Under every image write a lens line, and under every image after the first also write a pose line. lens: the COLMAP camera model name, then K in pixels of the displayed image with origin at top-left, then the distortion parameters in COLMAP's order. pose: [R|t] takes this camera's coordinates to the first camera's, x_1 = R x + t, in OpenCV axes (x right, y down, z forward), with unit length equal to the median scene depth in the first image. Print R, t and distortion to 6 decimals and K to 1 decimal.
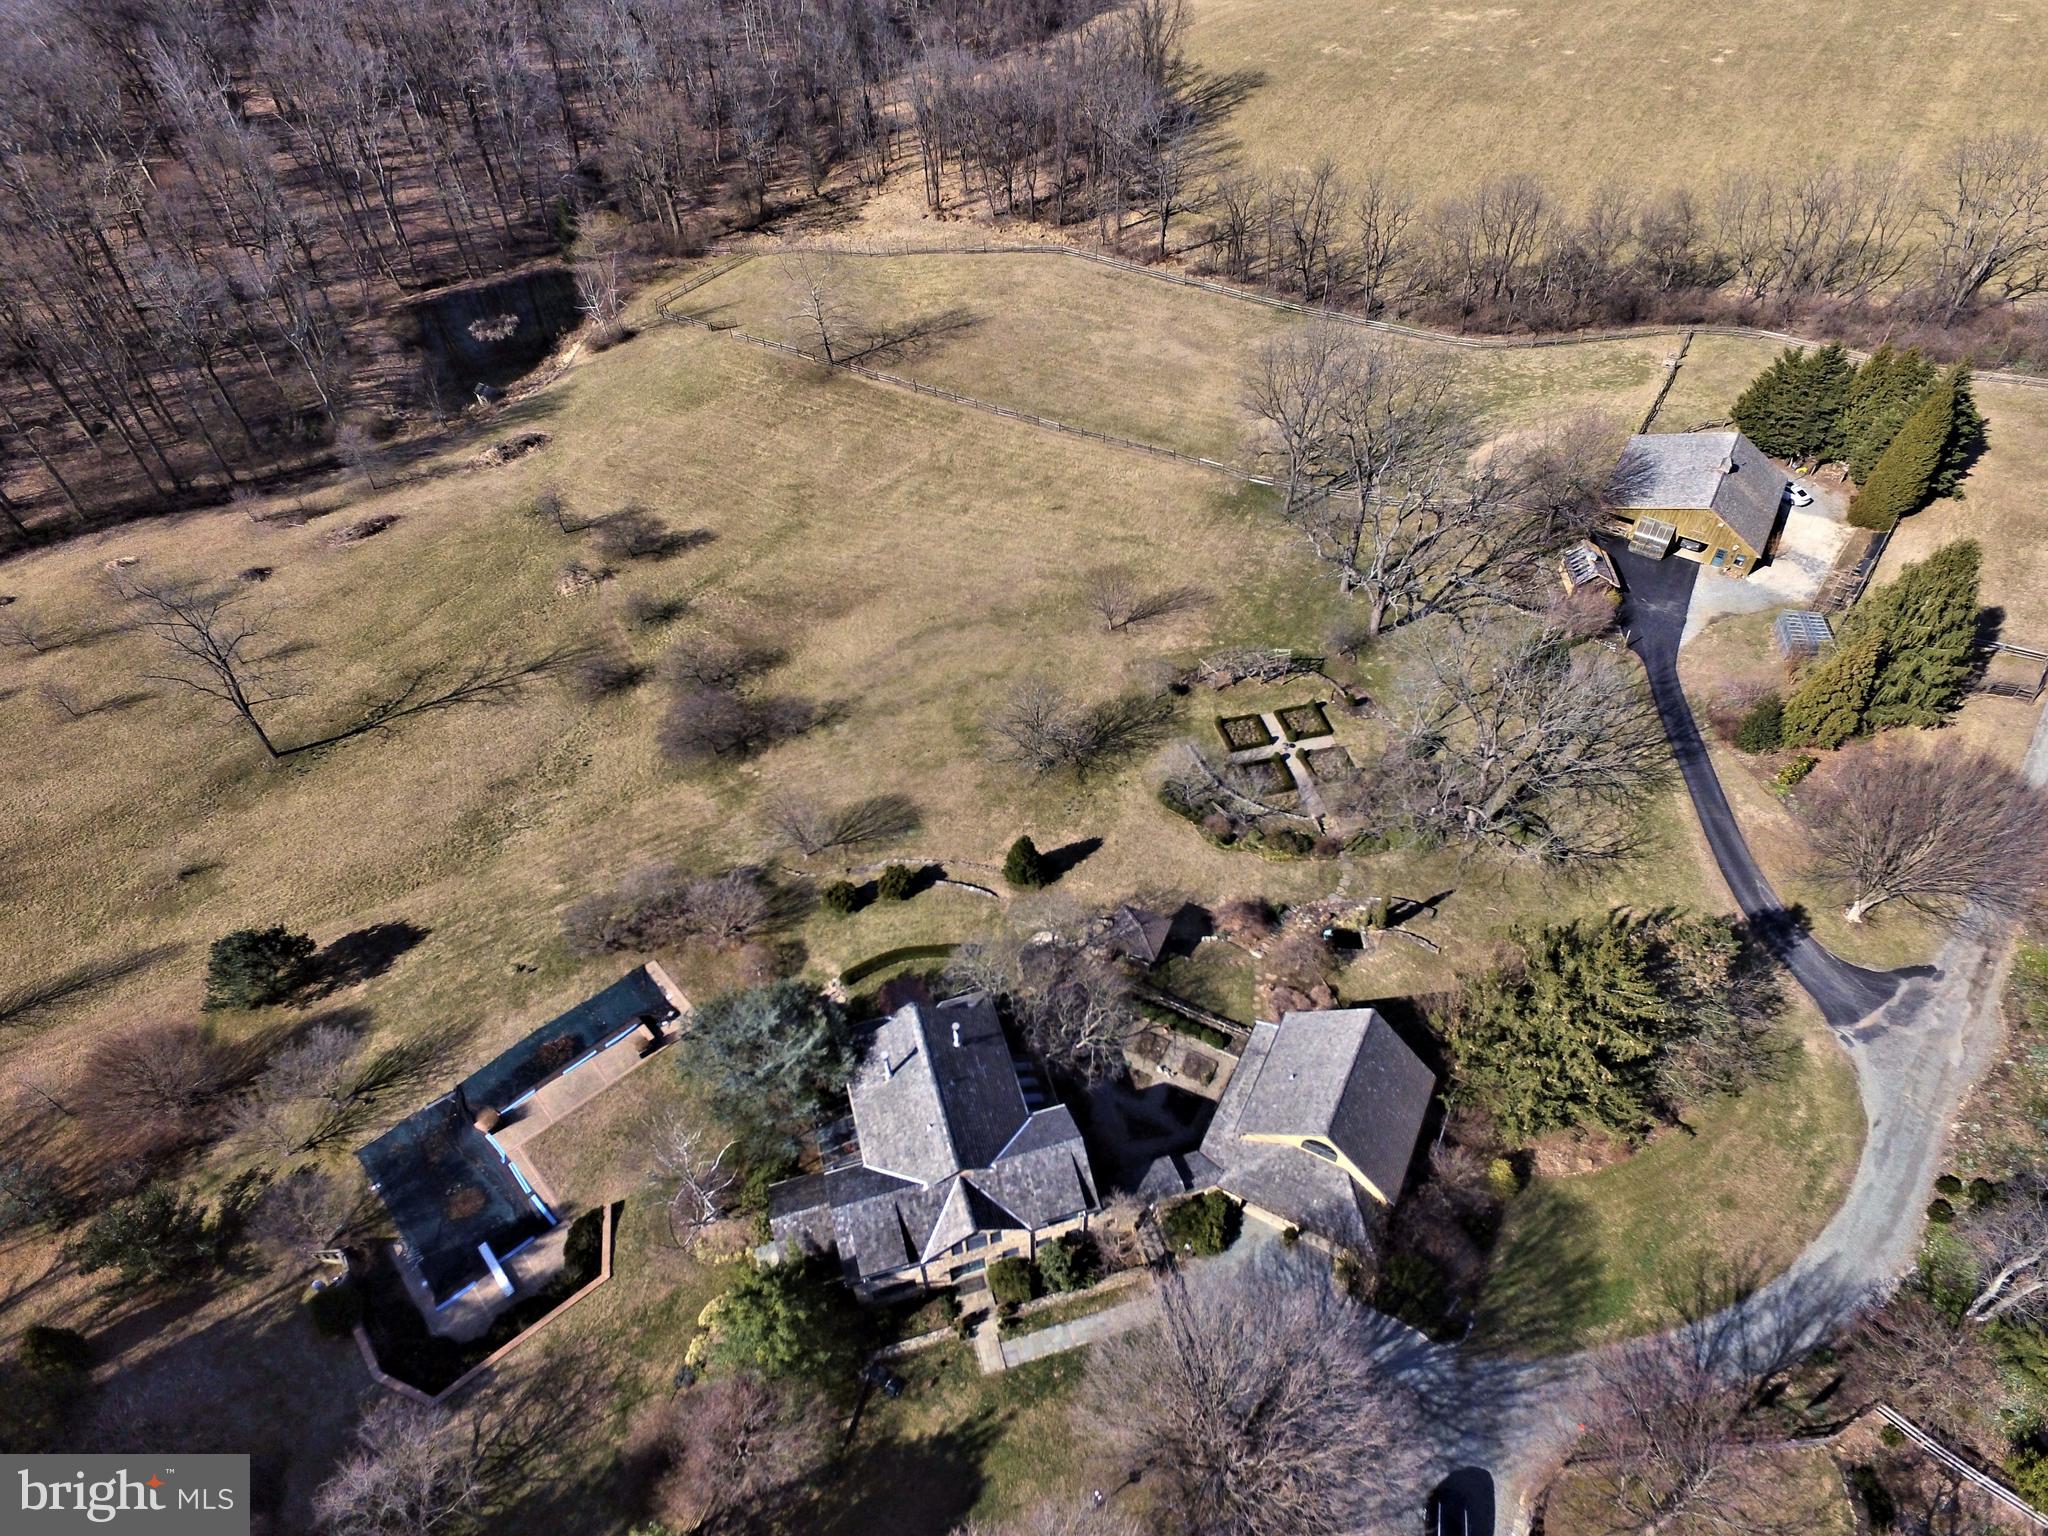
lens RADIAL K [[1237.5, 0, 1040.6], [0, 1237.5, 766.6], [0, 0, 1]] dist [-0.009457, 0.017904]
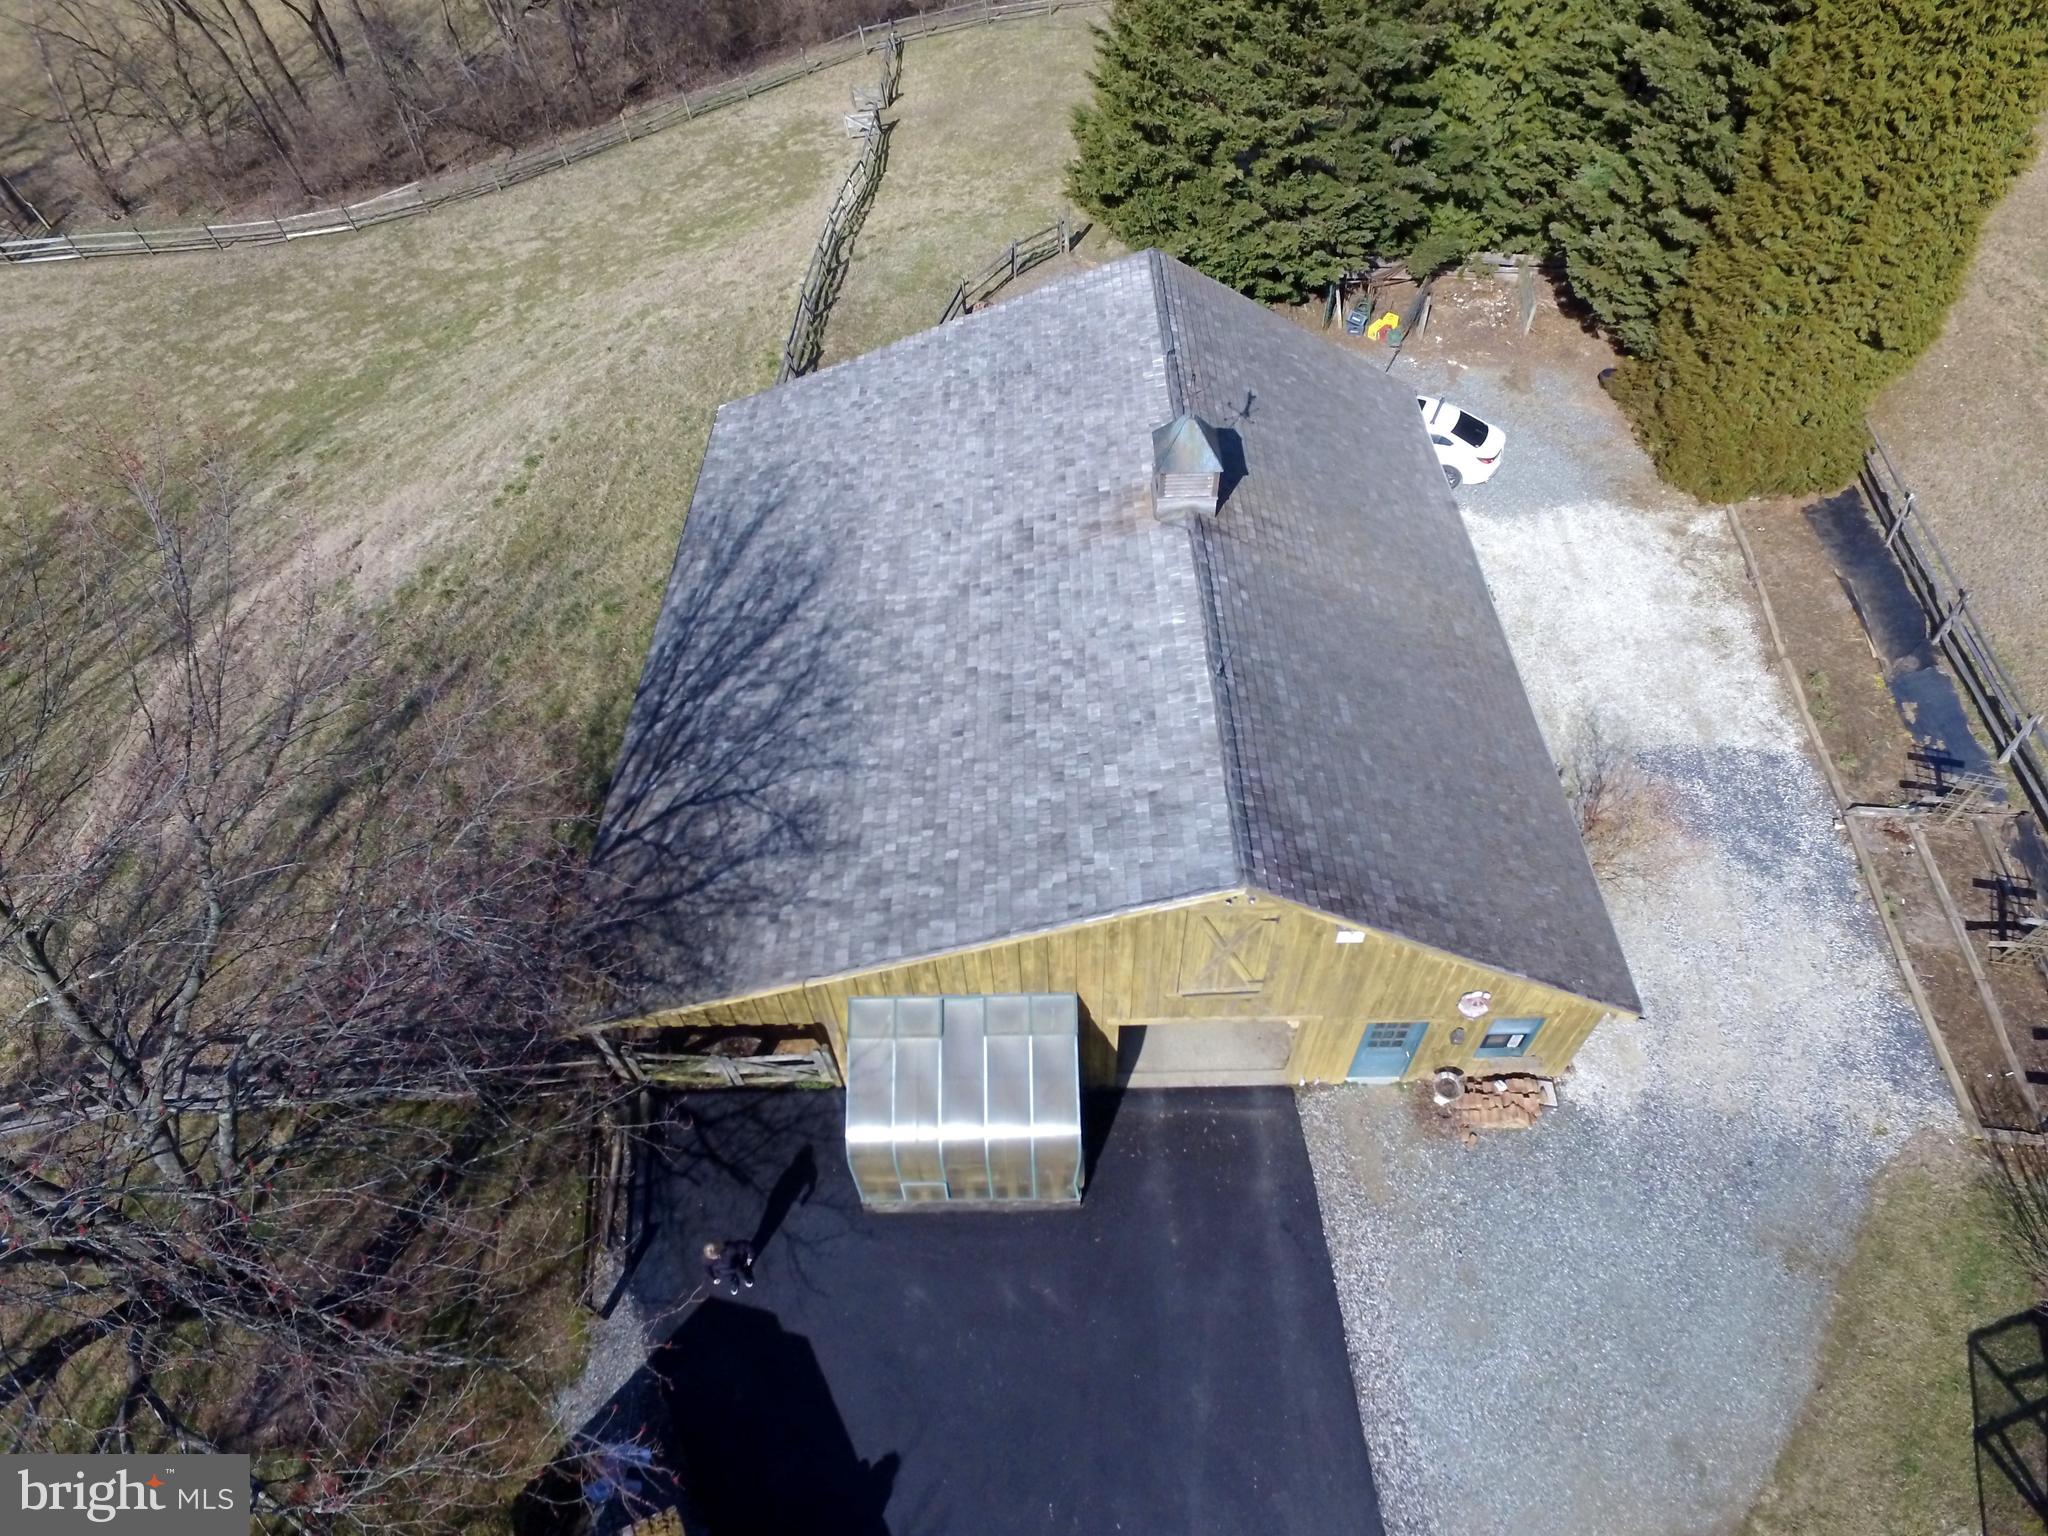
lens RADIAL K [[1175.4, 0, 1041.3], [0, 1175.4, 779.3], [0, 0, 1]] dist [-0.000410, 0.003197]
pose [[0.850419, -0.420844, 0.315720, 0.426902], [0.398397, 0.907077, 0.135984, -0.212294], [-0.343610, 0.010138, 0.939058, 0.779249]]
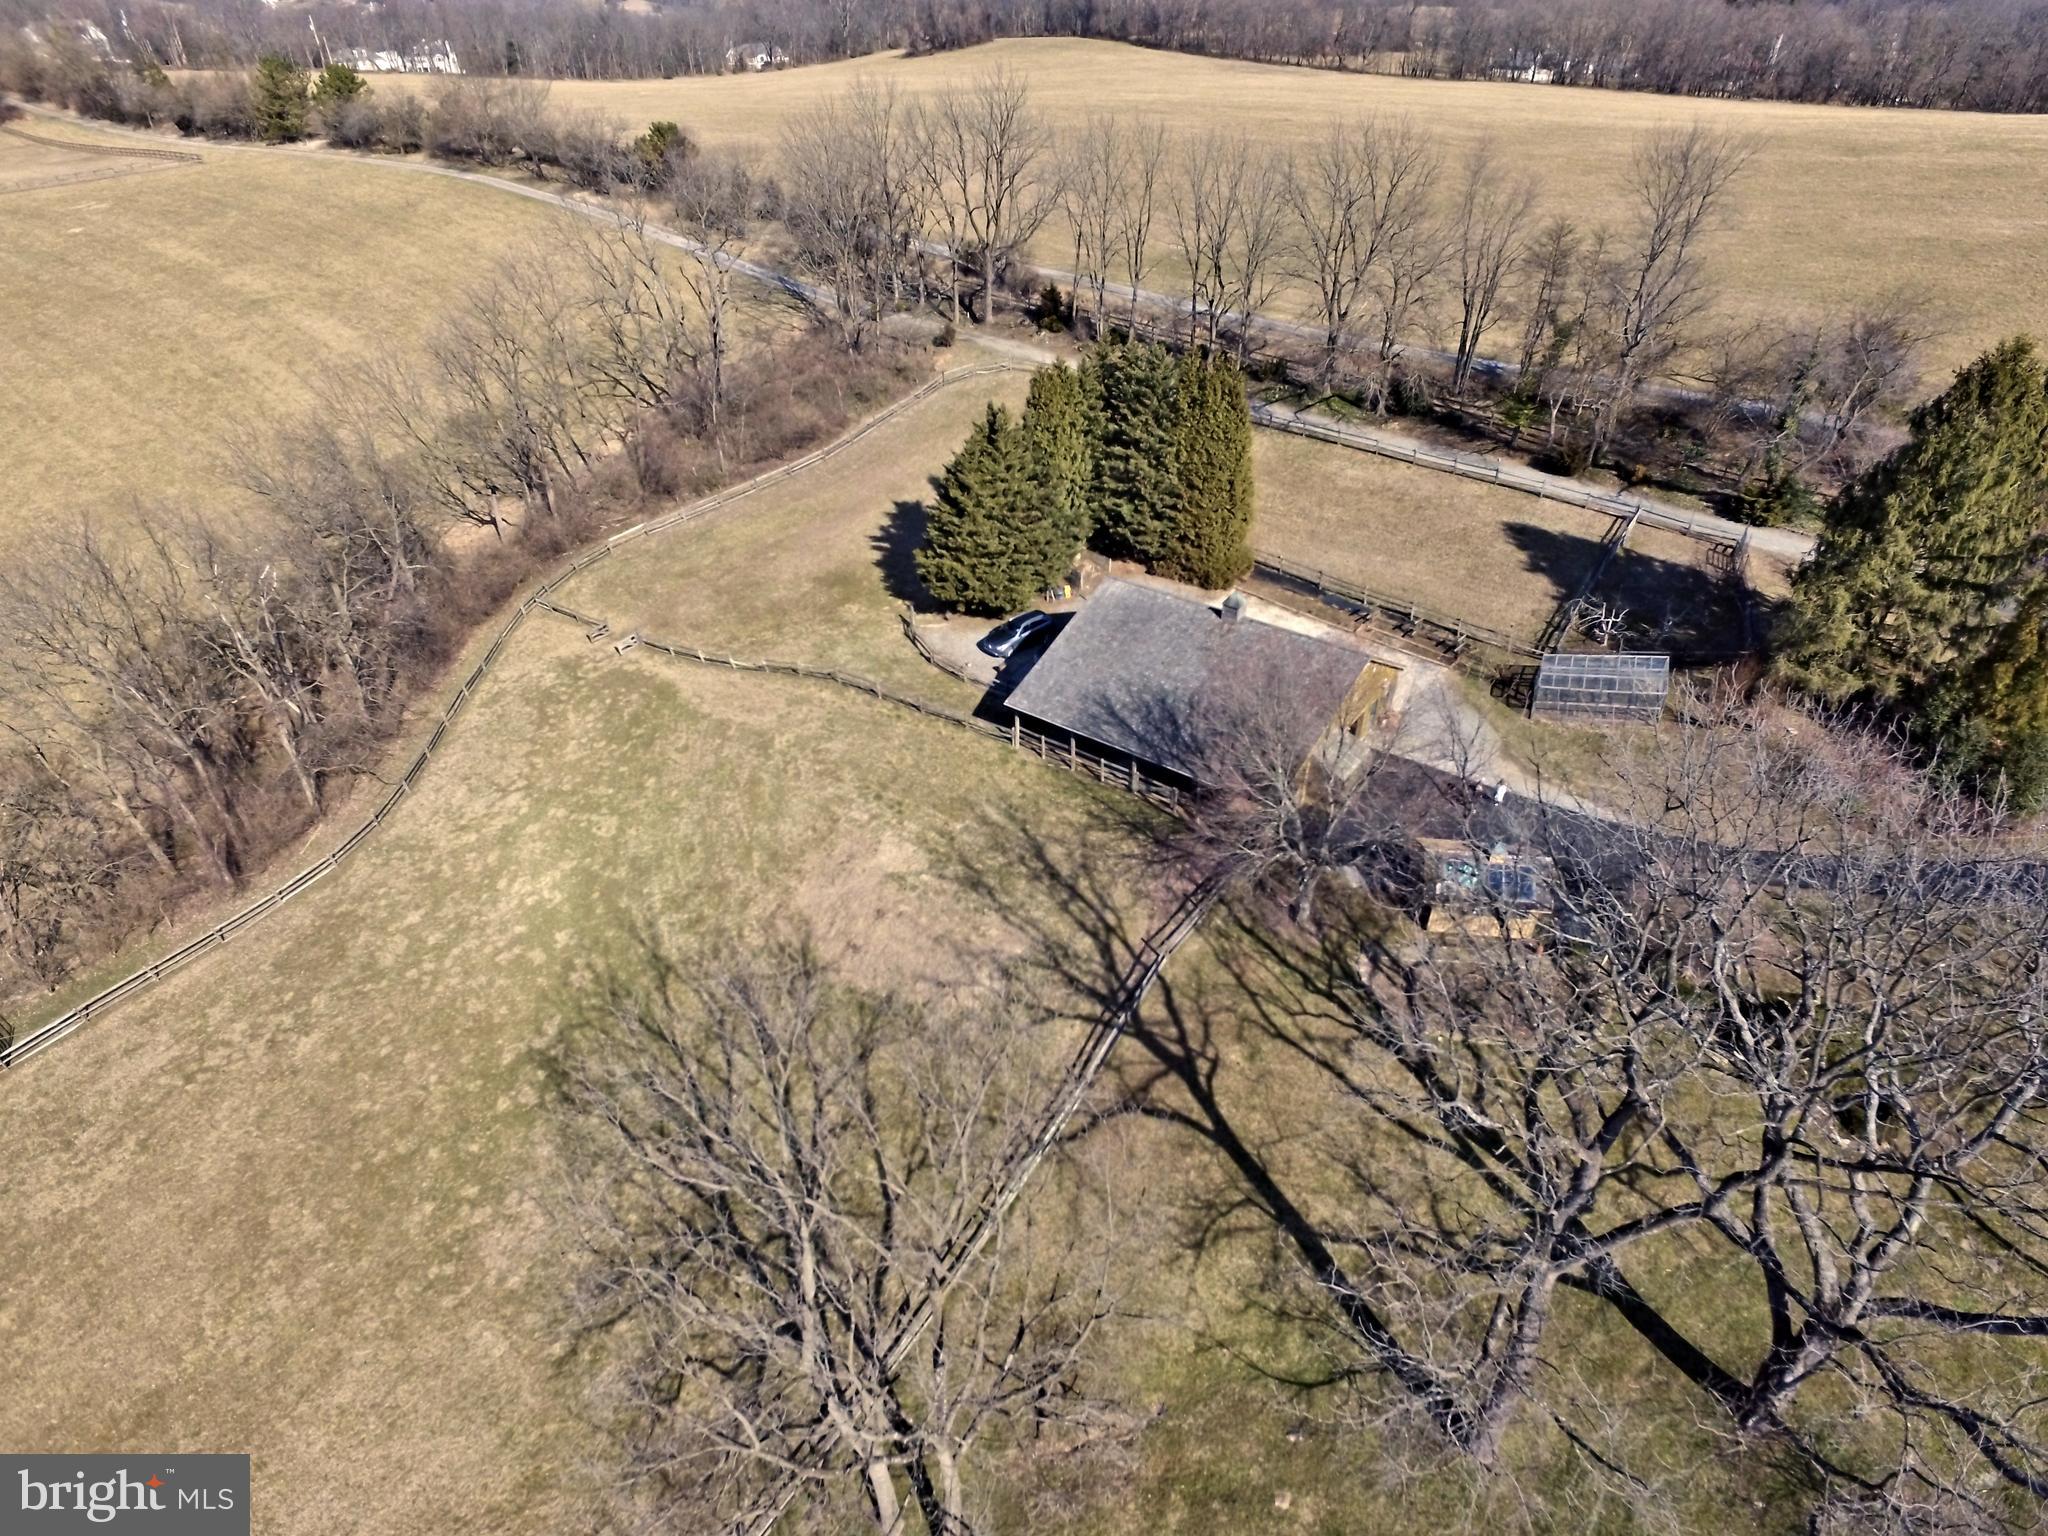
lens RADIAL K [[1214.6, 0, 1054.0], [0, 1214.6, 765.8], [0, 0, 1]] dist [-0.006861, 0.014132]
pose [[0.083845, -0.572523, 0.815590, 0.086467], [0.731715, 0.590972, 0.339625, -0.390397], [-0.676434, 0.568304, 0.468474, 0.770687]]
